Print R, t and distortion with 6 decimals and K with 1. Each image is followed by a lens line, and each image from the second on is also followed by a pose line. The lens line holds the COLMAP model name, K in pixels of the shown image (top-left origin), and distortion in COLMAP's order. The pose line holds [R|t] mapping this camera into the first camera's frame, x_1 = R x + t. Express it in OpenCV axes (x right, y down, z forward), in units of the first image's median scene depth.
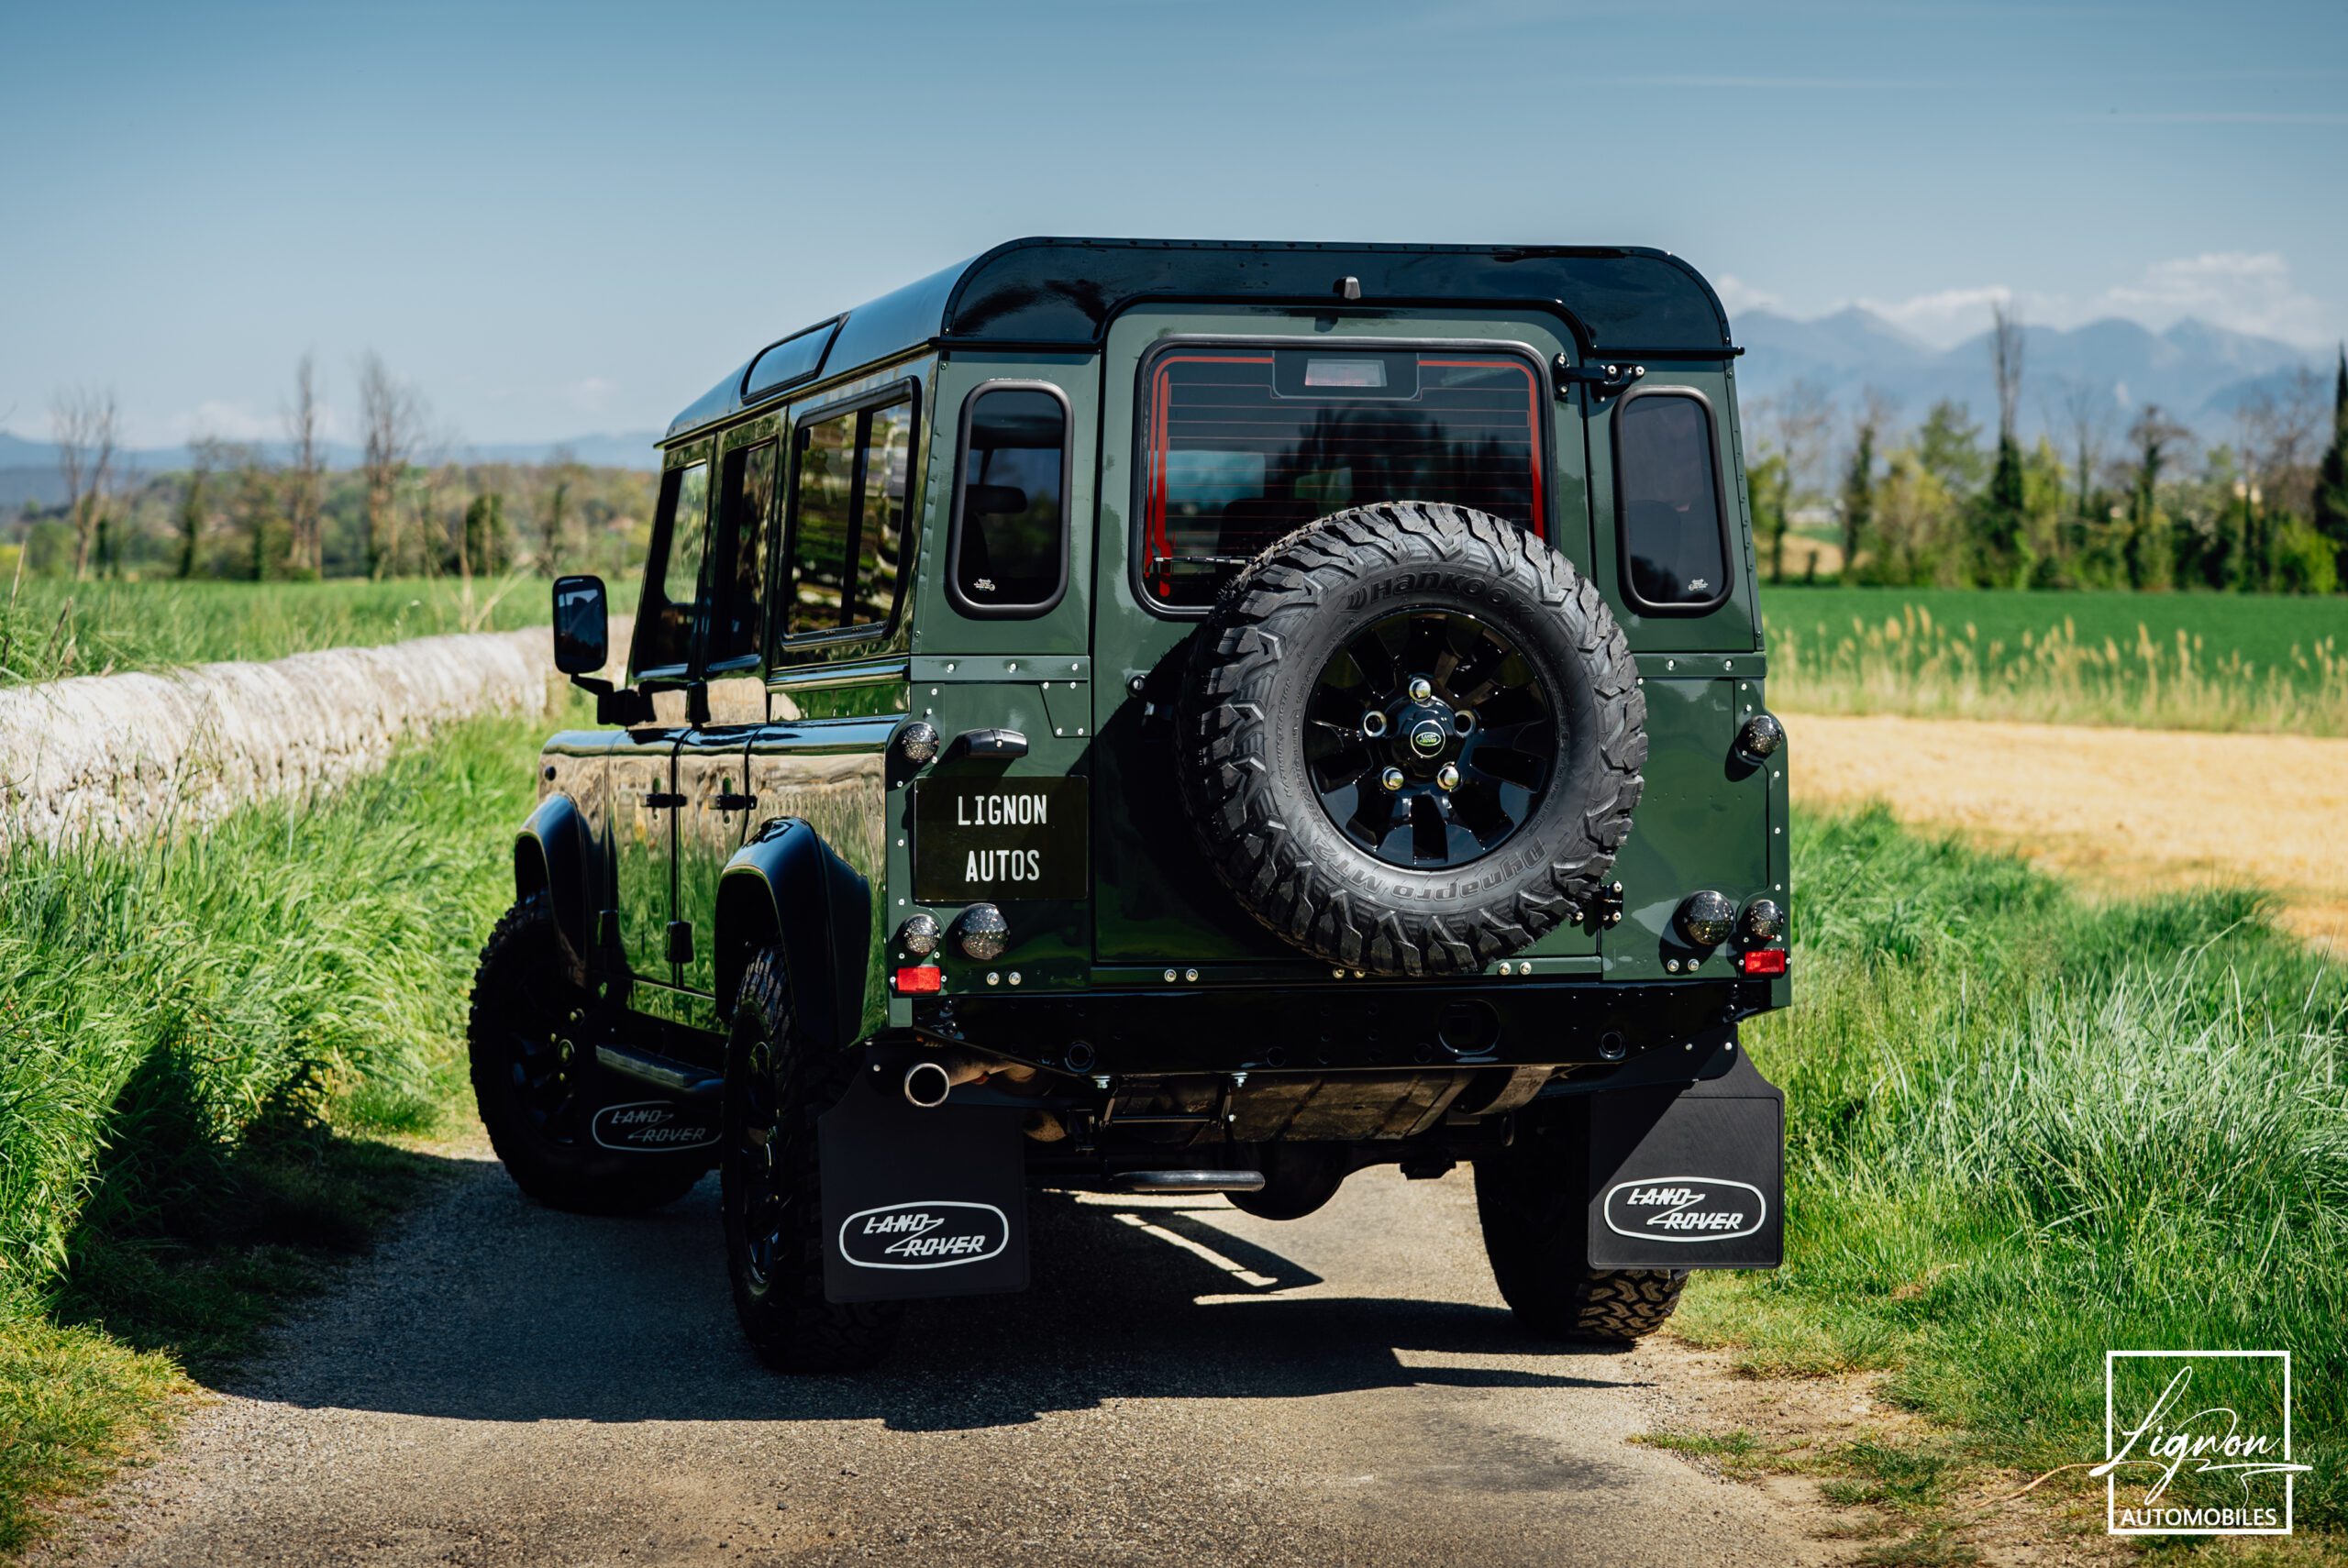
lens RADIAL K [[5369.8, 0, 1174.0], [0, 5369.8, 784.0], [0, 0, 1]] dist [-0.046200, 0.807448]
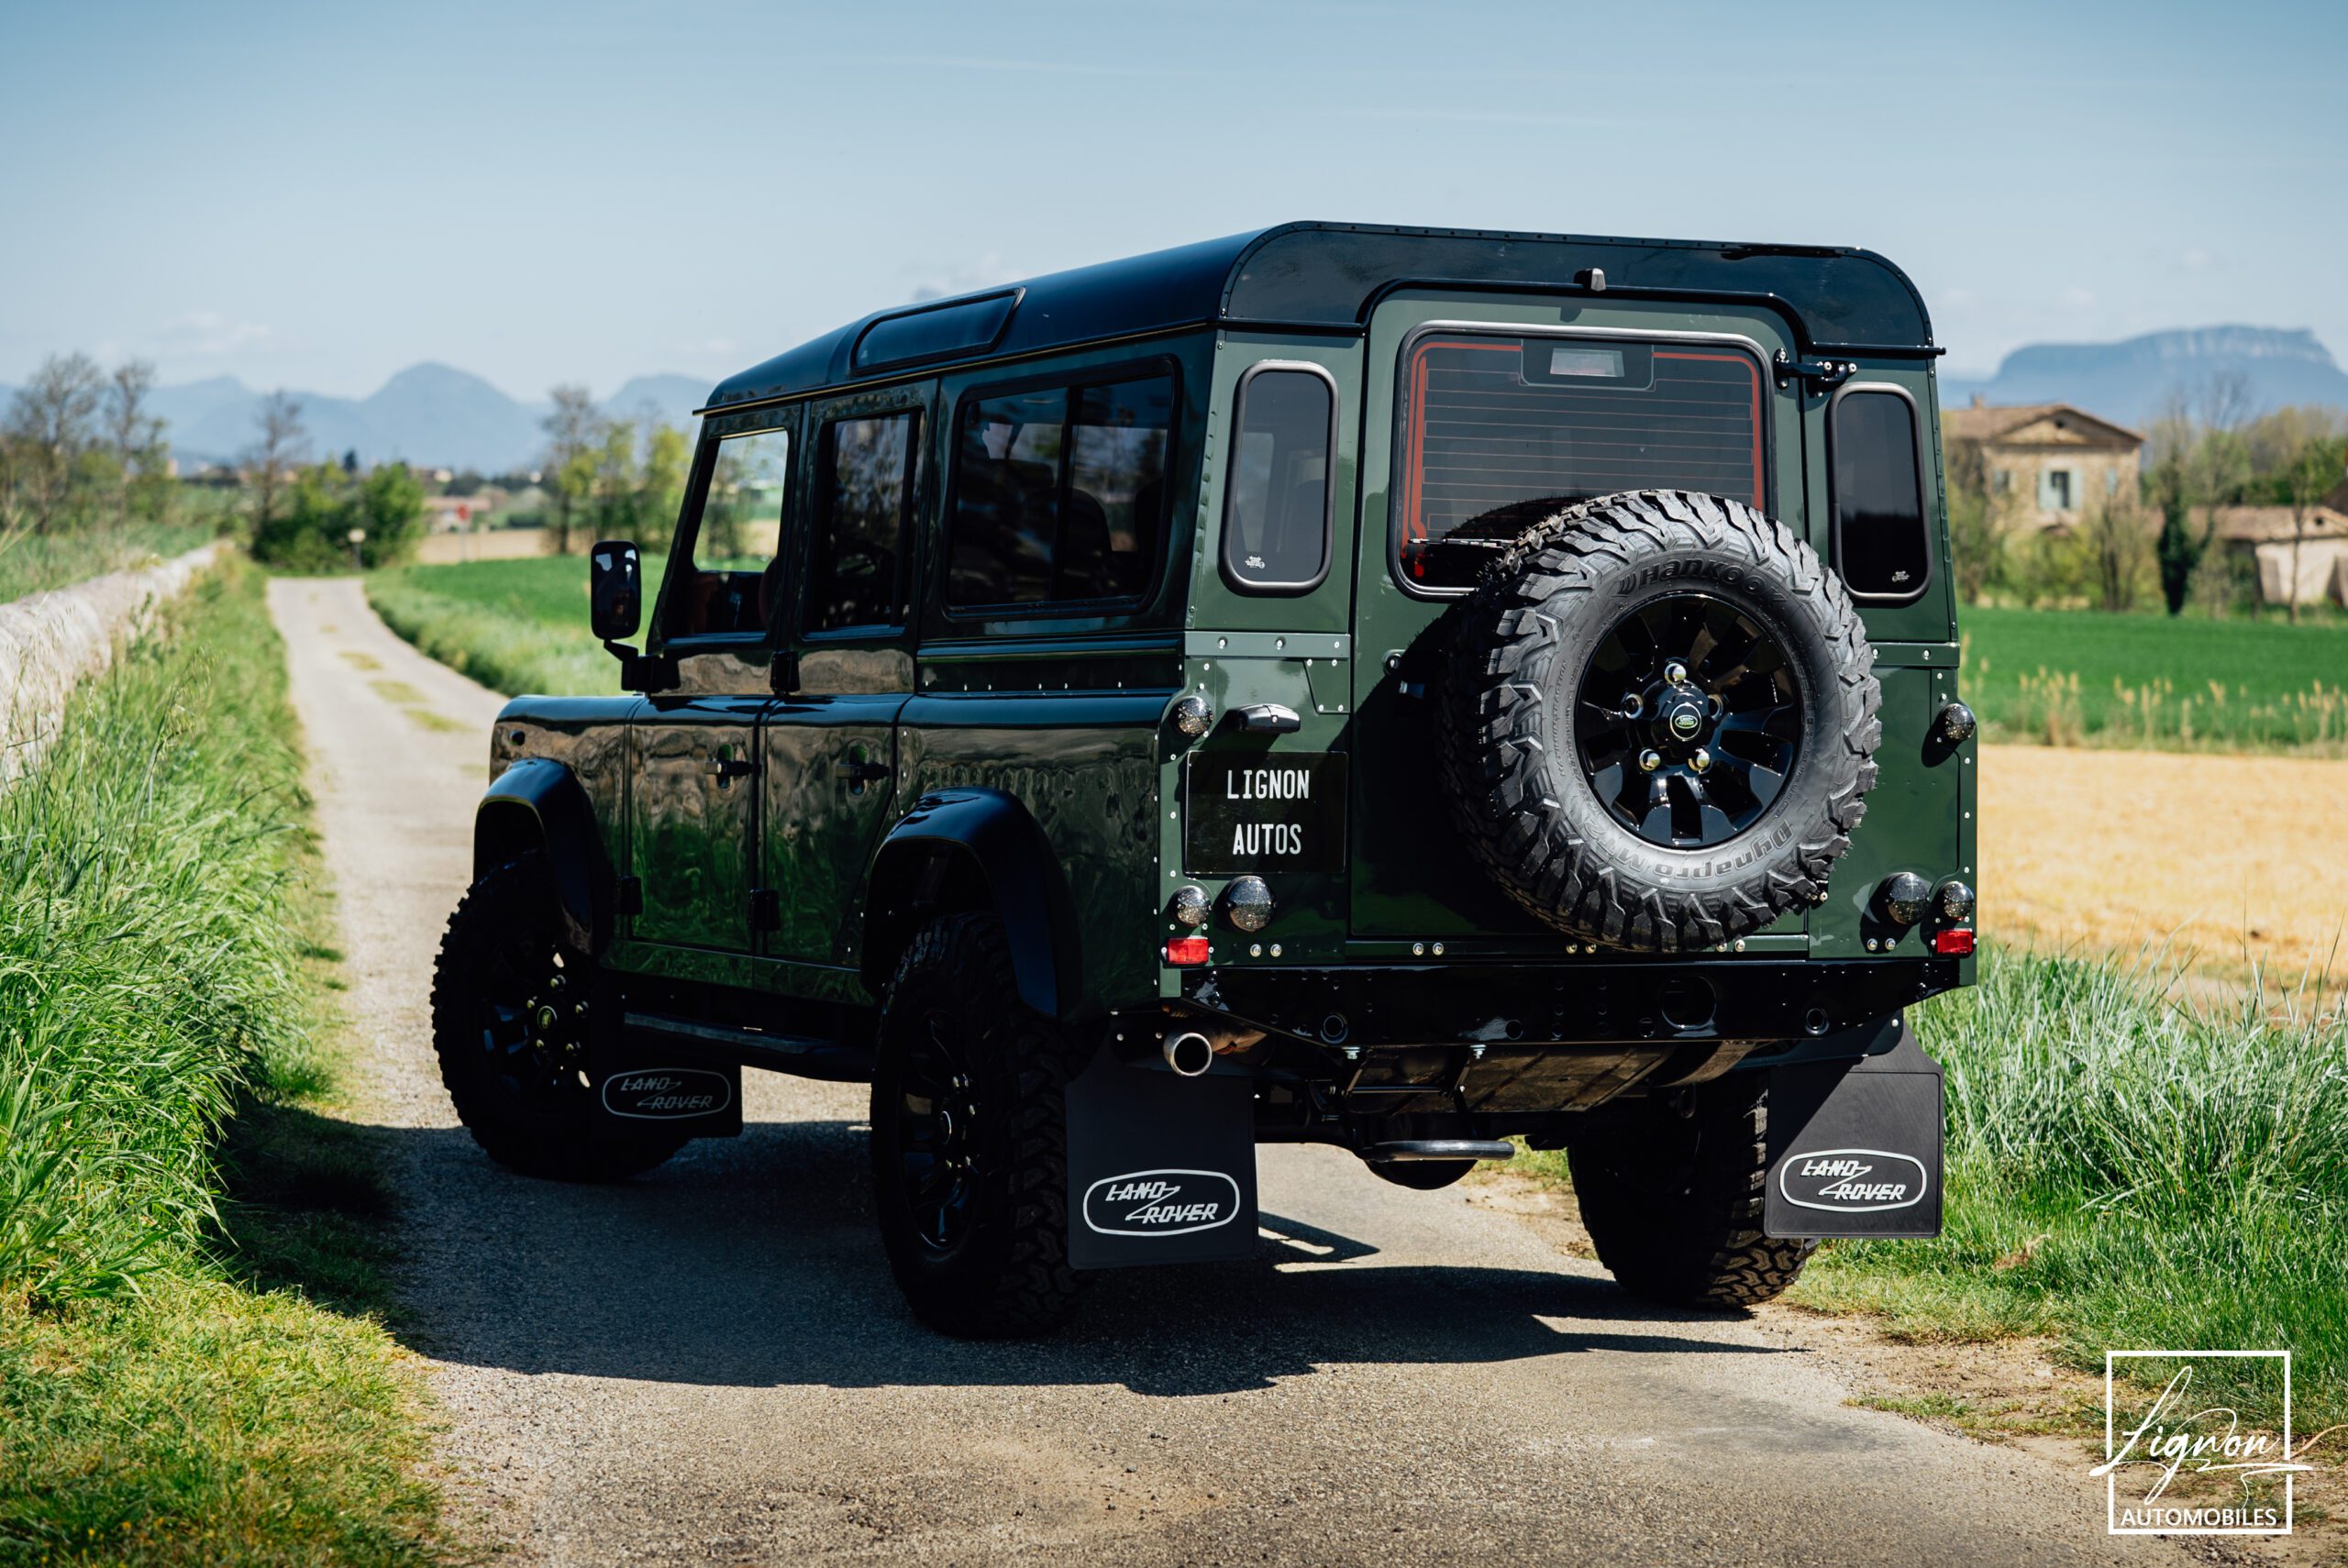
lens RADIAL K [[5369.8, 0, 1174.0], [0, 5369.8, 784.0], [0, 0, 1]] dist [-0.046200, 0.807448]
pose [[0.989505, 0.014918, 0.143723, -0.191377], [-0.015605, 0.999872, 0.003649, 0.001300], [-0.143650, -0.005854, 0.989611, -0.002726]]
